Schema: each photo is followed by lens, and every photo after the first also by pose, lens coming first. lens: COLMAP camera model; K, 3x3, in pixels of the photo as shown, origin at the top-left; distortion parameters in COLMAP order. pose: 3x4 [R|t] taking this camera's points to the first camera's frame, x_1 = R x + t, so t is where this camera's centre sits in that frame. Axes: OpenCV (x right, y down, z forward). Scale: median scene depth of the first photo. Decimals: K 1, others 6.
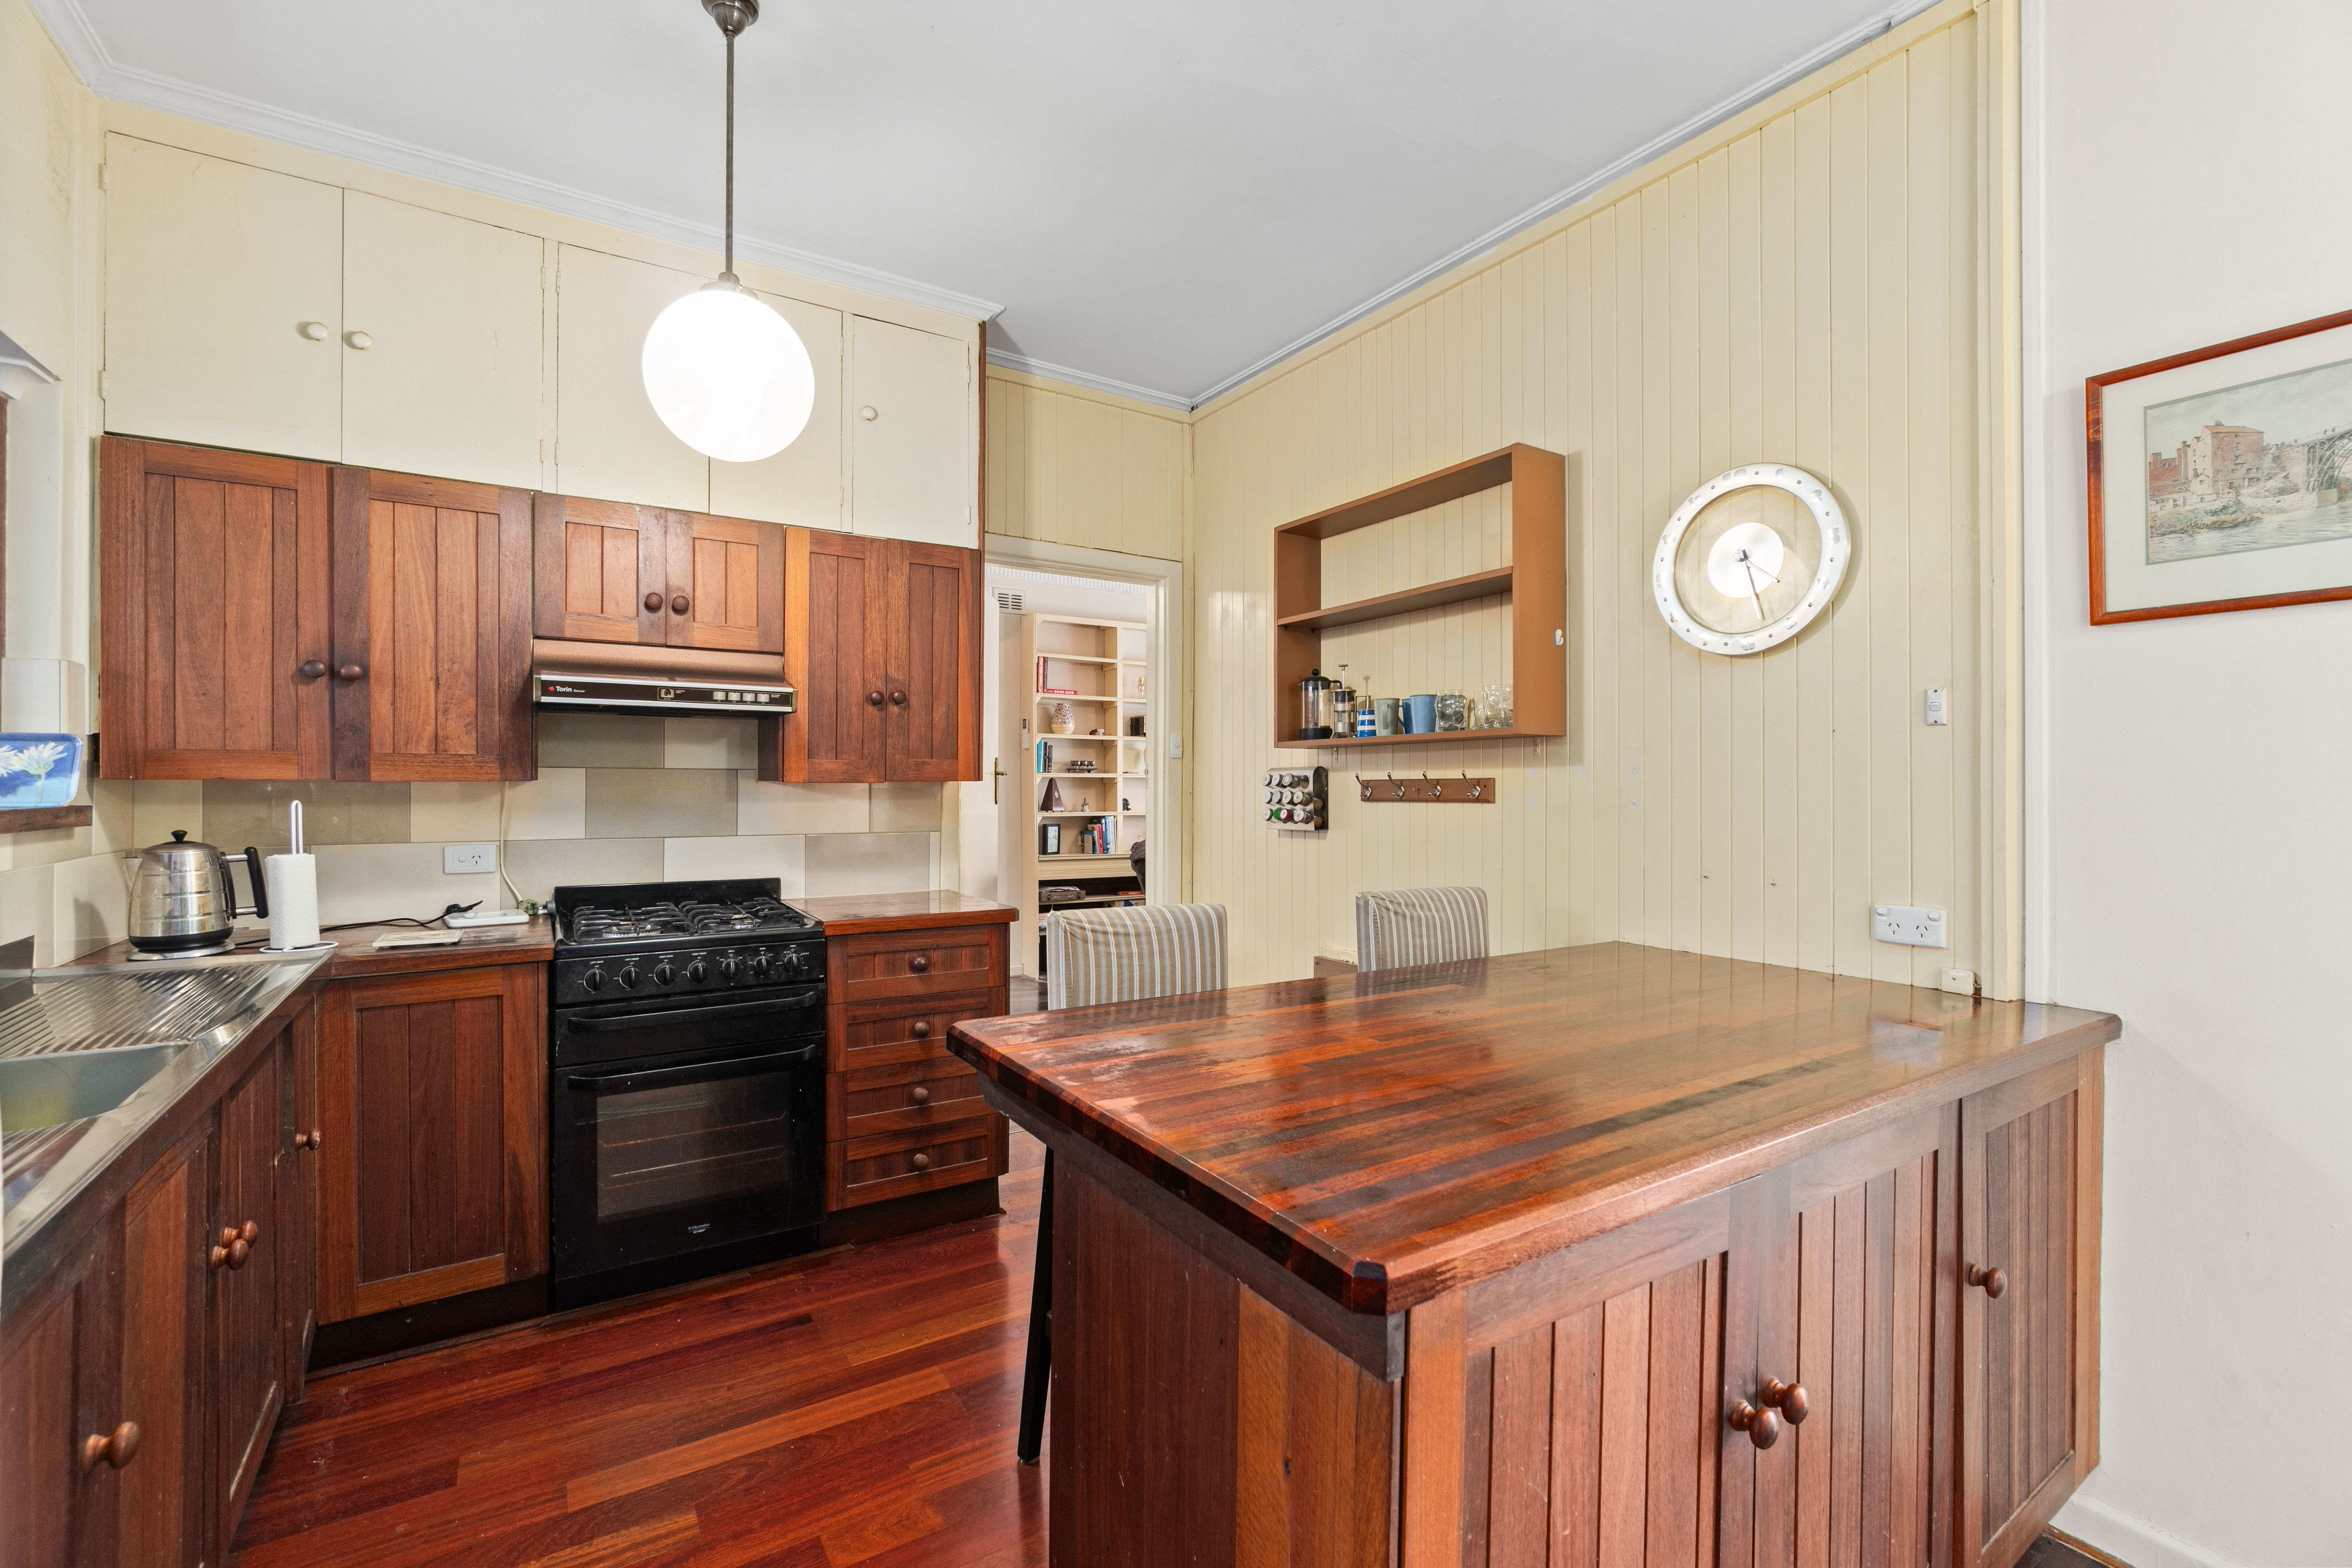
lens RADIAL K [[1012.0, 0, 1184.5], [0, 1012.0, 782.0], [0, 0, 1]] dist [0.000617, -0.000139]
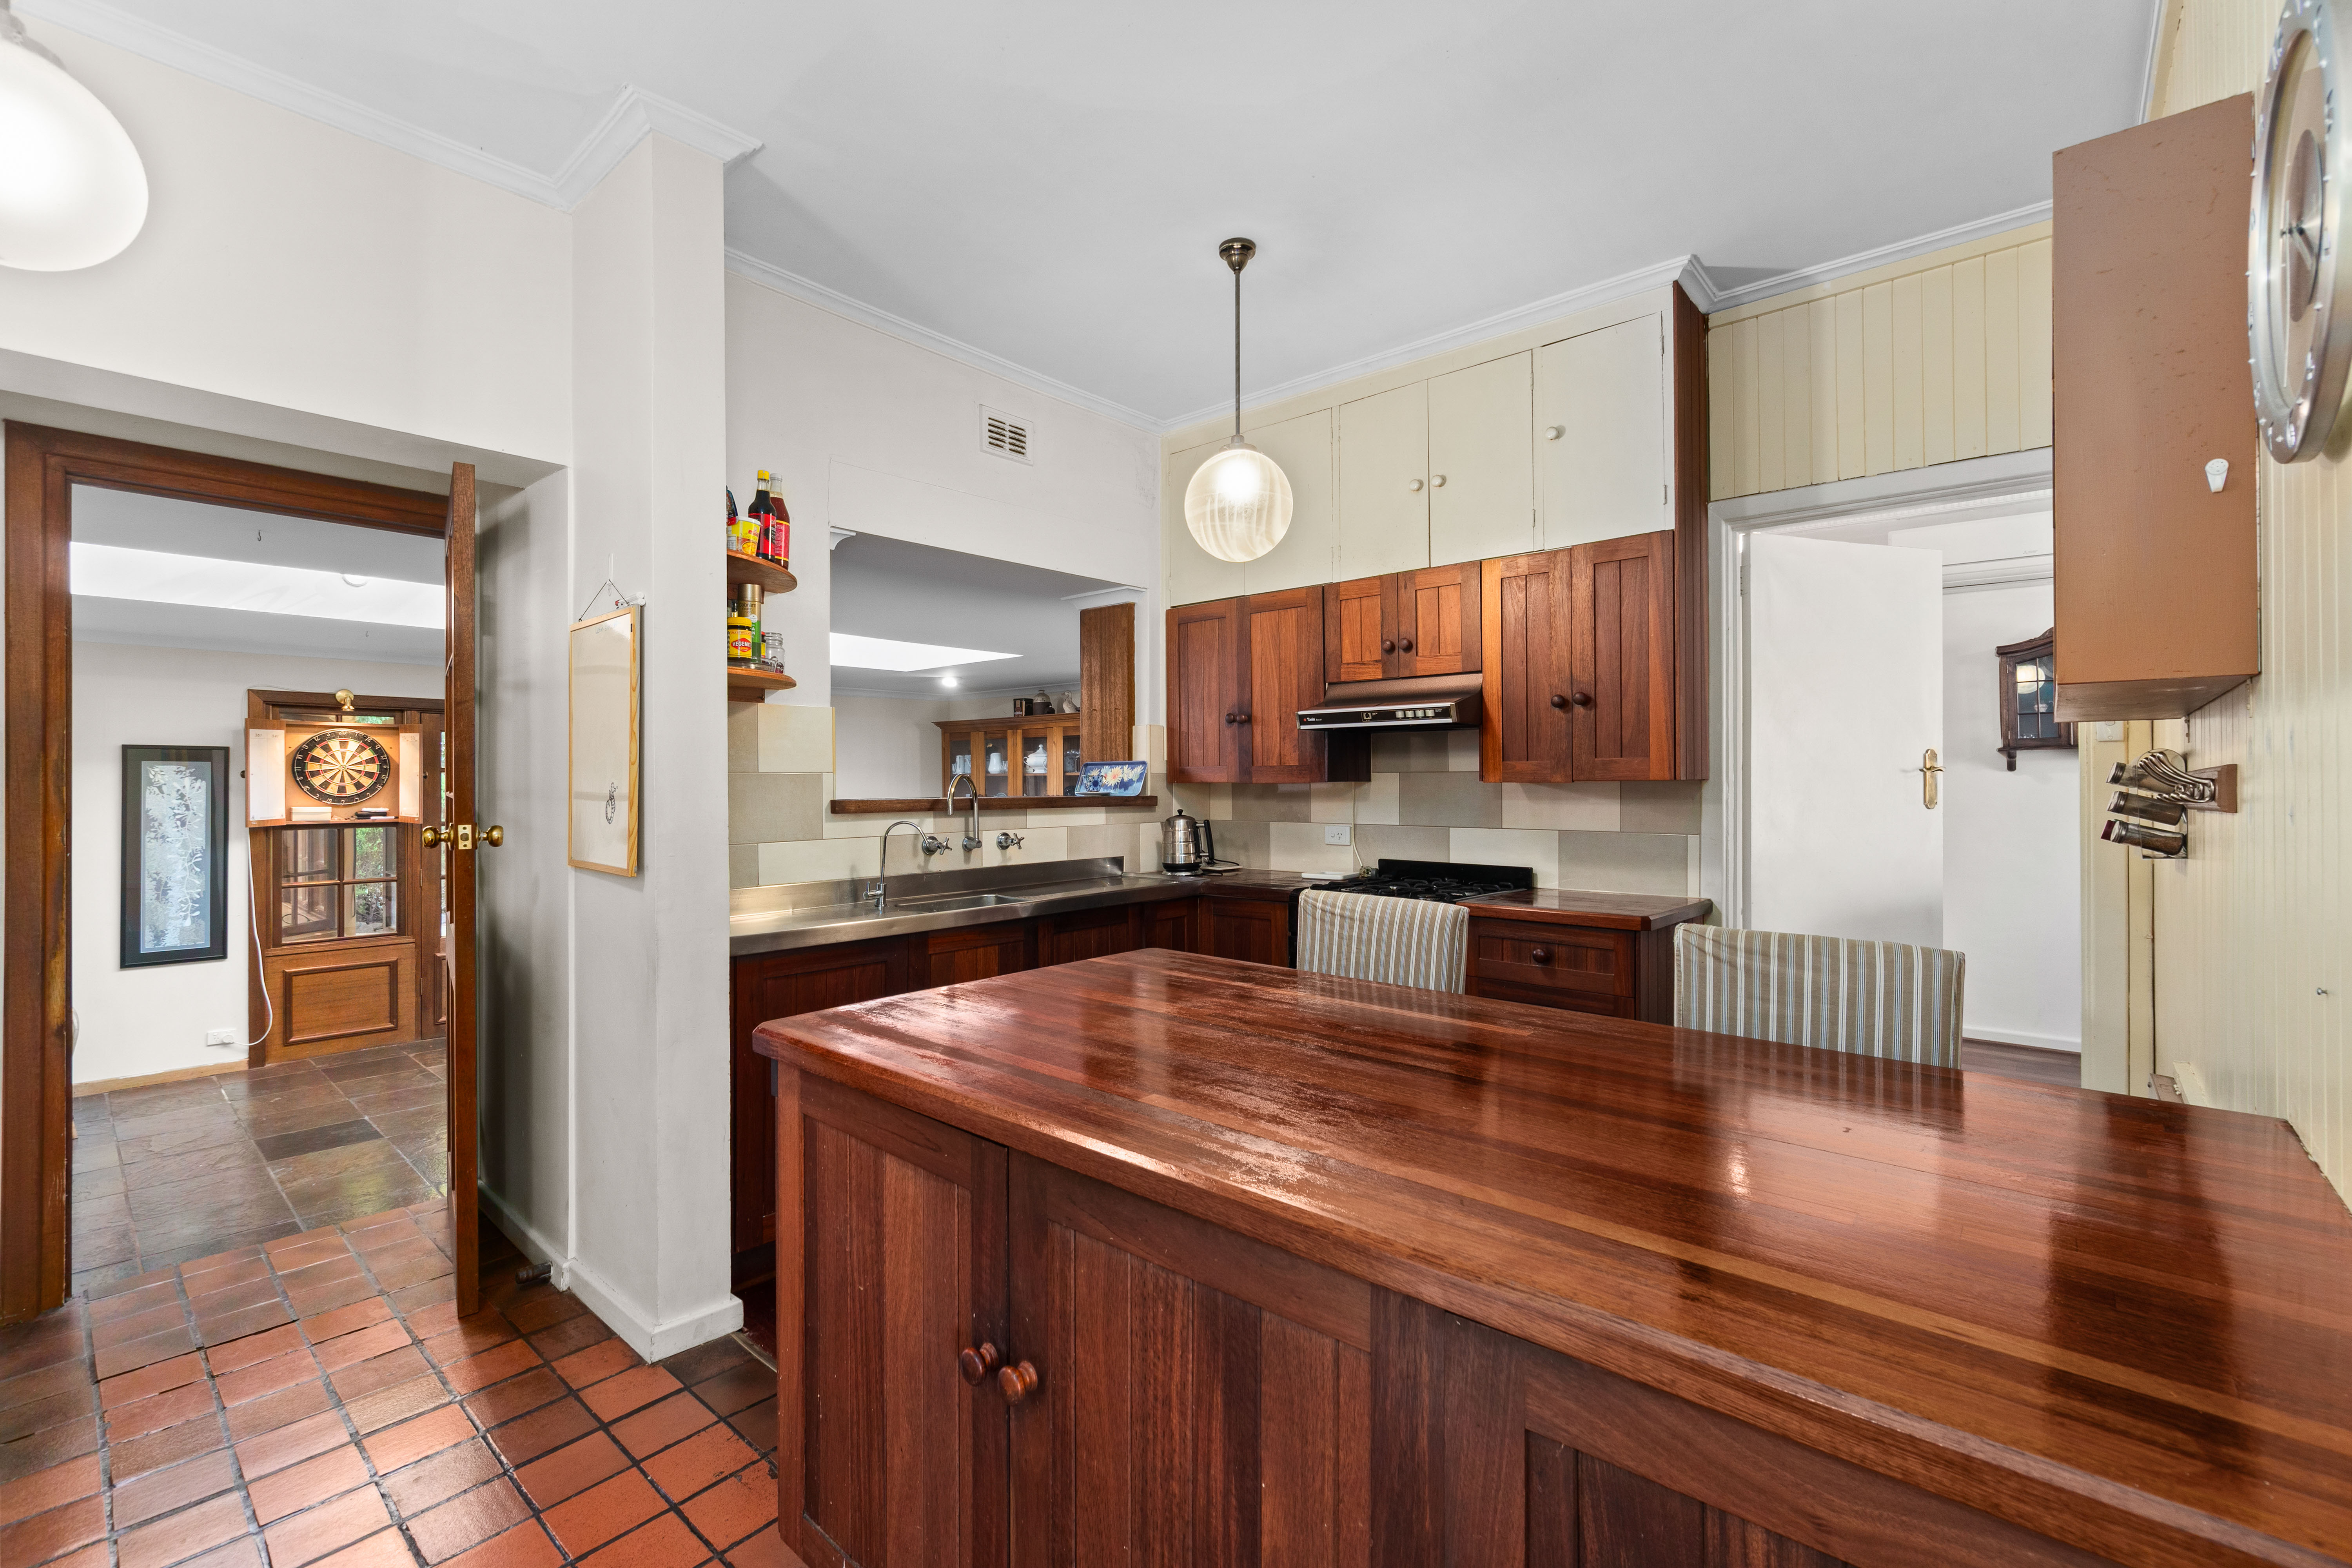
lens RADIAL K [[1012.0, 0, 1178.4], [0, 1012.0, 783.3], [0, 0, 1]] dist [0.000617, -0.000139]
pose [[0.274948, -0.007414, -0.961431, 0.669614], [0.002564, 0.999972, -0.006978, 0.009106], [0.961456, -0.000547, 0.274959, 0.373694]]
